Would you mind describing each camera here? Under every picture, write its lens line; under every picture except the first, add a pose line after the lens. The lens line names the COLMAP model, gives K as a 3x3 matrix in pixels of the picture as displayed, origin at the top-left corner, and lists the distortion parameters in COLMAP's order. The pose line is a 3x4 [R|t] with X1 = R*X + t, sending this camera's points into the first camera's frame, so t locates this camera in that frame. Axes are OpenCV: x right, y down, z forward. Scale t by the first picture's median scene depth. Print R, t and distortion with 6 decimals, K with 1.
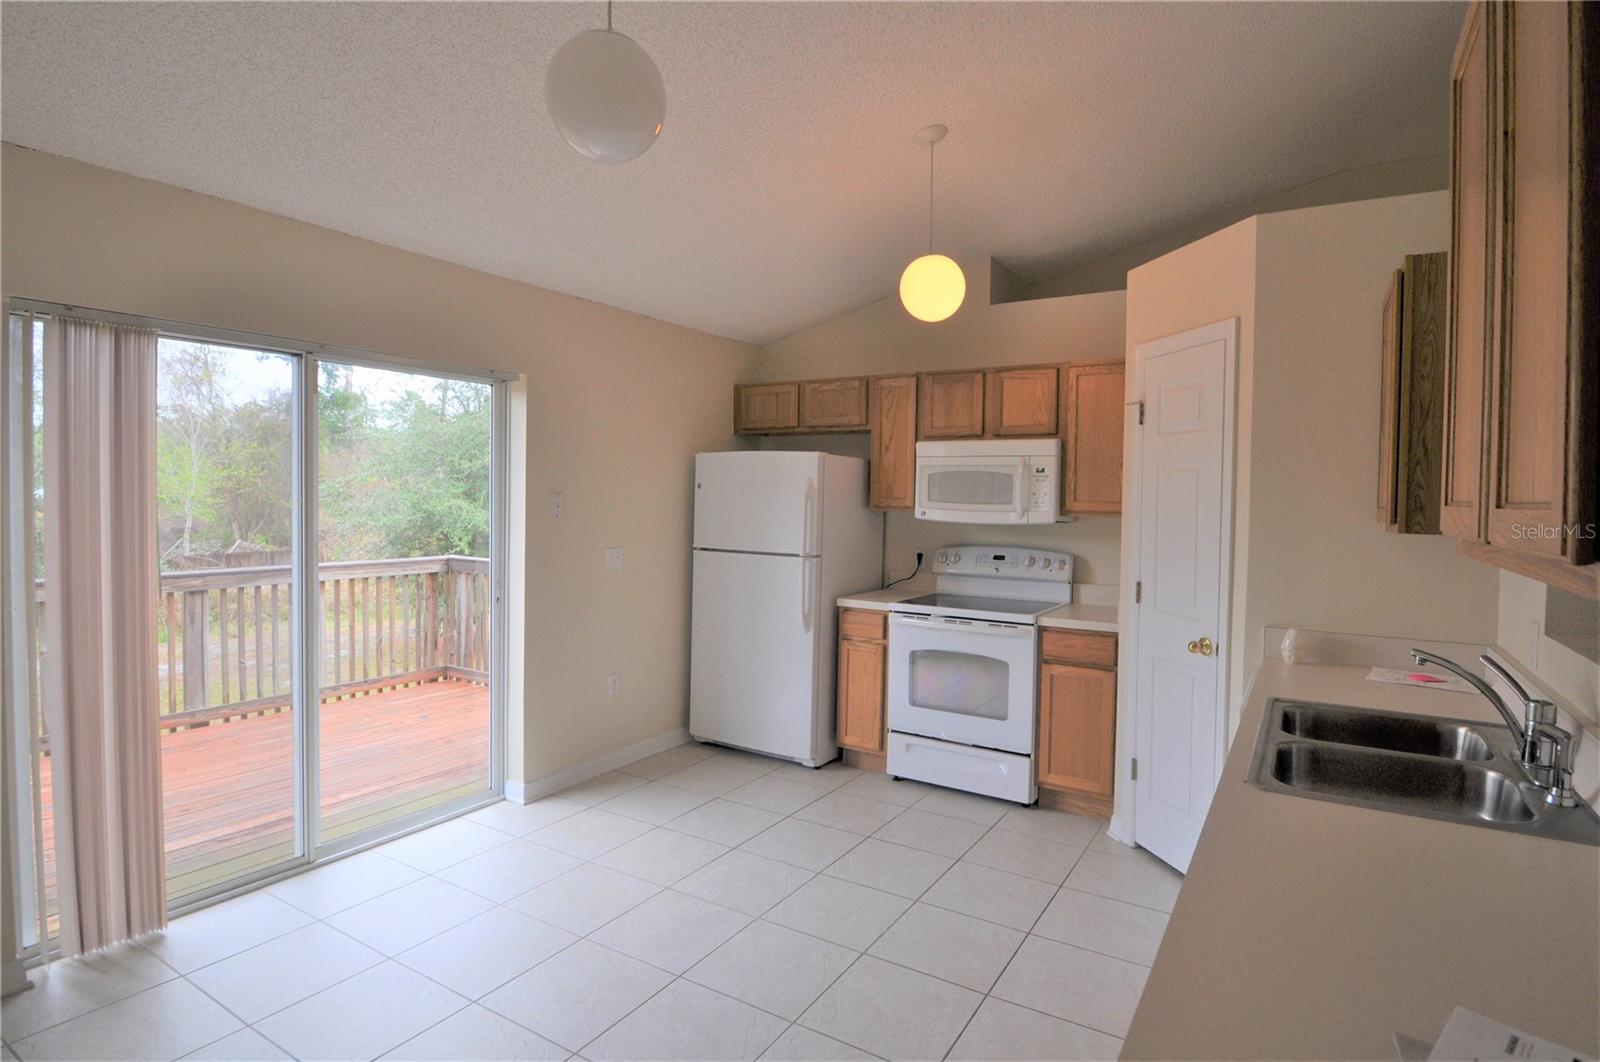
lens RADIAL K [[821.7, 0, 850.3], [0, 821.7, 514.2], [0, 0, 1]] dist [-0.013749, -0.001908]
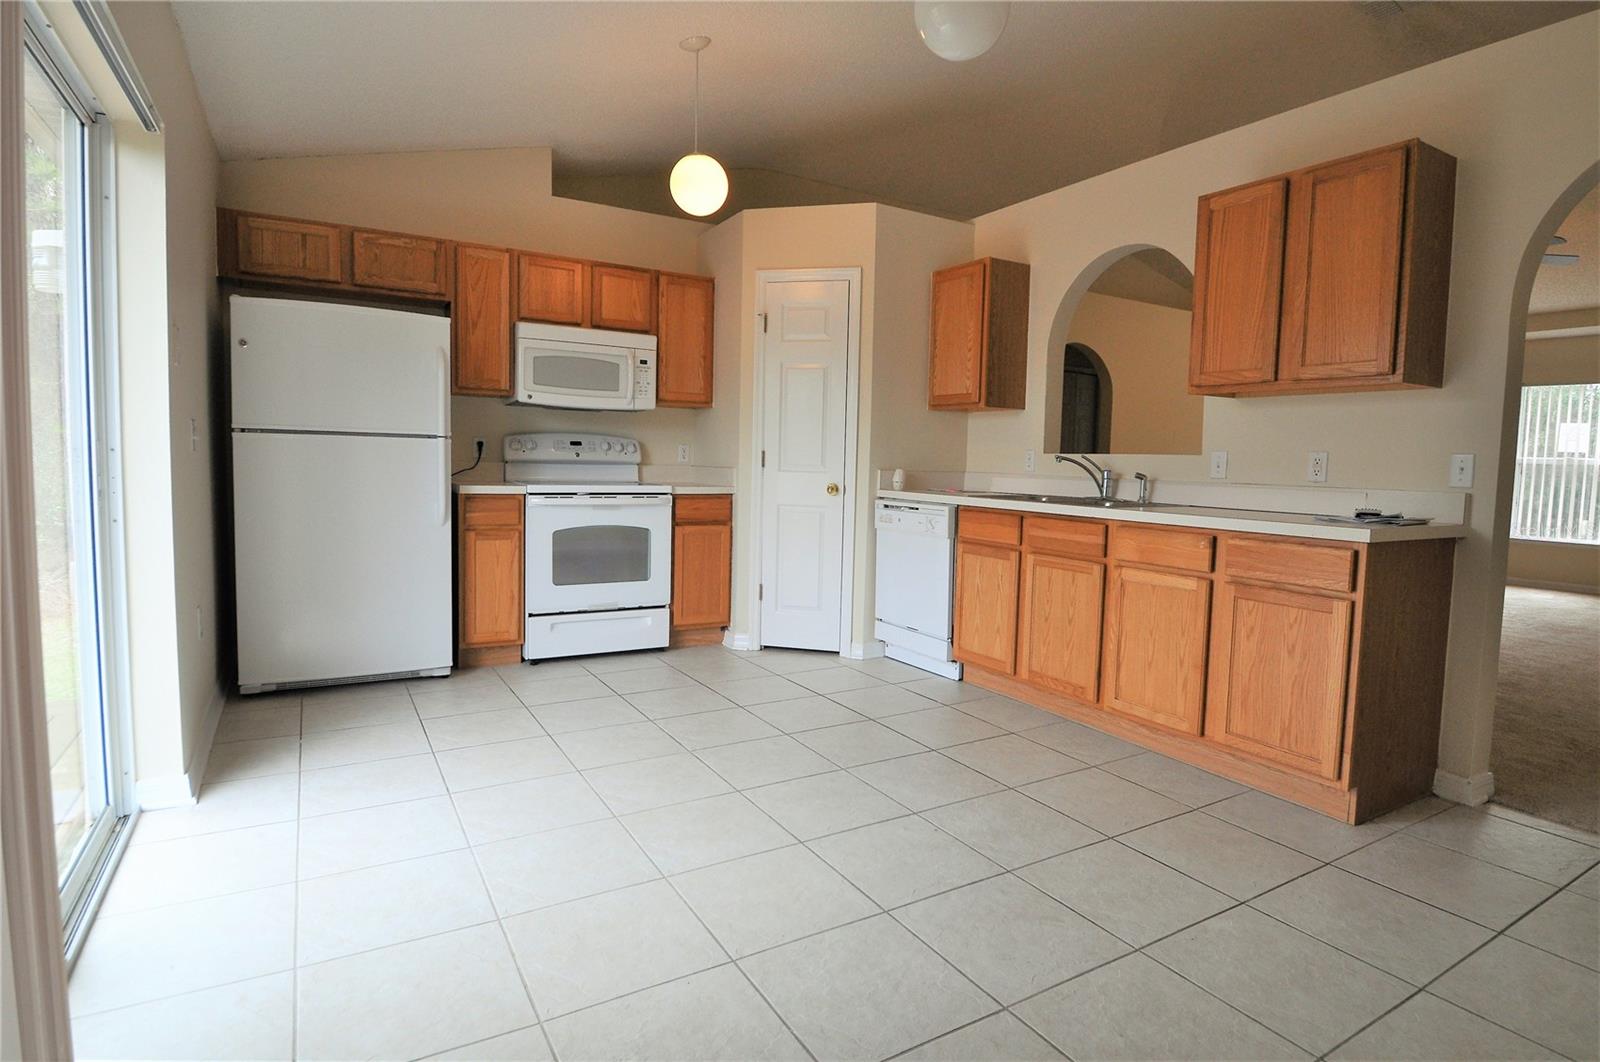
lens RADIAL K [[821.7, 0, 821.7], [0, 821.7, 519.0], [0, 0, 1]] dist [-0.013749, -0.001908]
pose [[0.479631, -0.068292, 0.874809, -0.640281], [0.002163, 0.997056, 0.076650, 0.074275], [-0.877468, -0.034871, 0.478366, 0.226413]]
